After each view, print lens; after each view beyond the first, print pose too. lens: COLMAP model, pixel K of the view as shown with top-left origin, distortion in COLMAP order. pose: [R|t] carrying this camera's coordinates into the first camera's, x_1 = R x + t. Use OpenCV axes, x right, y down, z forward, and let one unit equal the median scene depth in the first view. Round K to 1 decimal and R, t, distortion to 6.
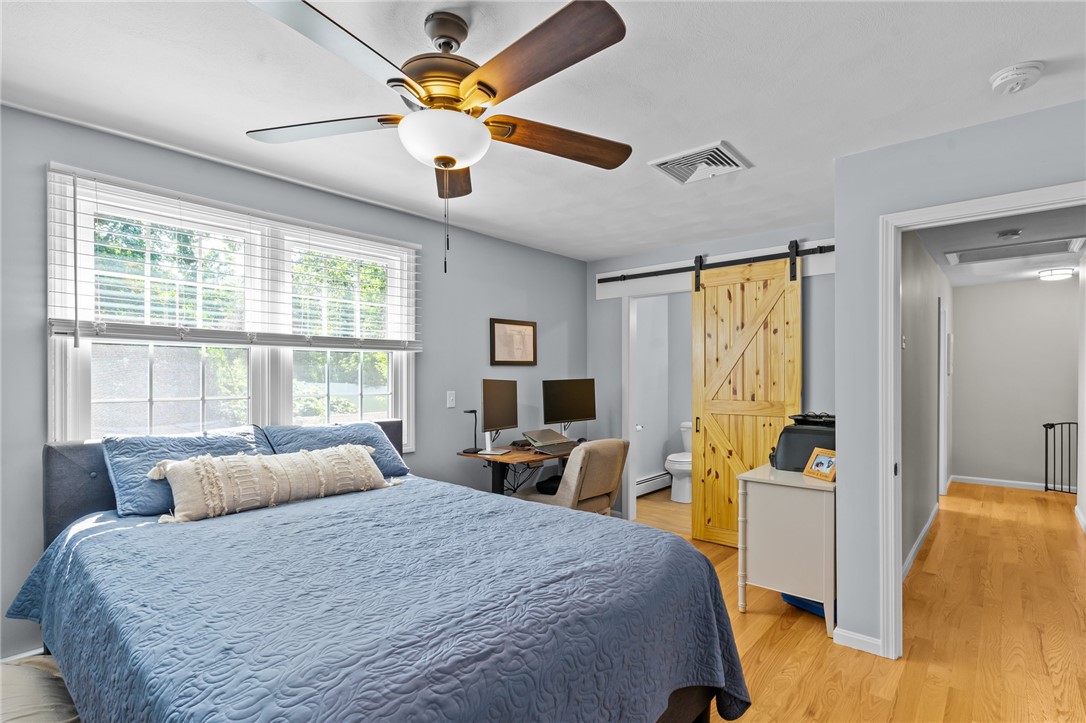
lens RADIAL K [[528.5, 0, 542.8], [0, 528.5, 370.2], [0, 0, 1]] dist [-0.004493, 0.000921]
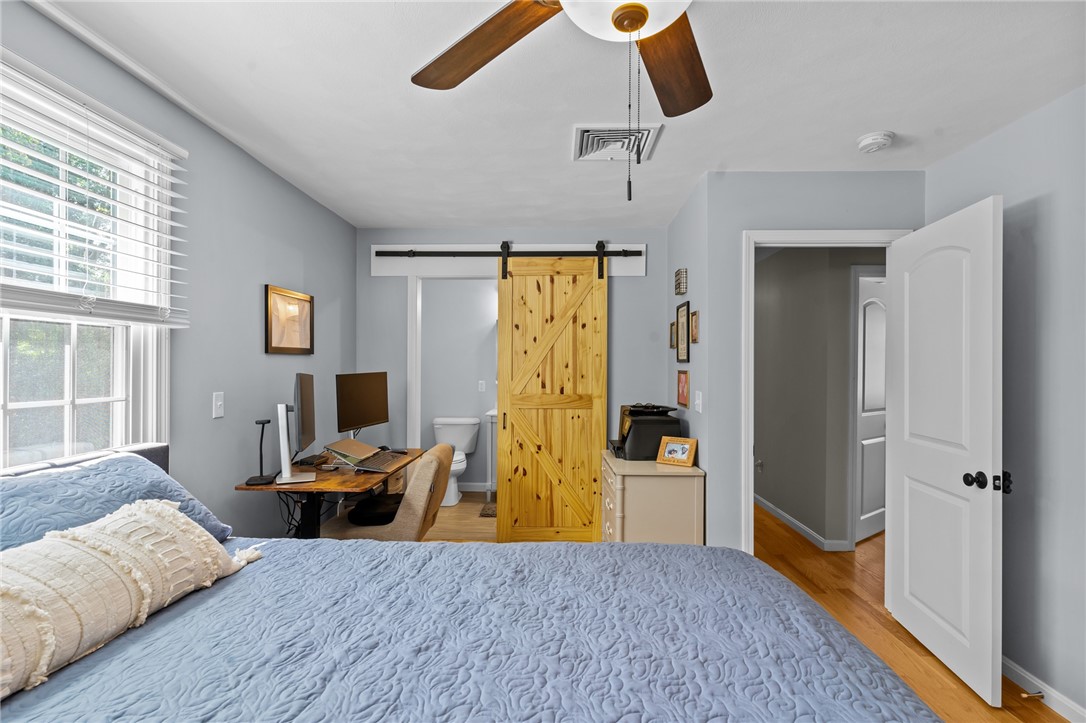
lens RADIAL K [[528.5, 0, 544.8], [0, 528.5, 363.3], [0, 0, 1]] dist [-0.004493, 0.000921]
pose [[0.768803, 0.010208, 0.639404, -0.277809], [-0.011417, 0.999932, -0.002236, 0.002430], [-0.639383, -0.005581, 0.768868, 0.254981]]
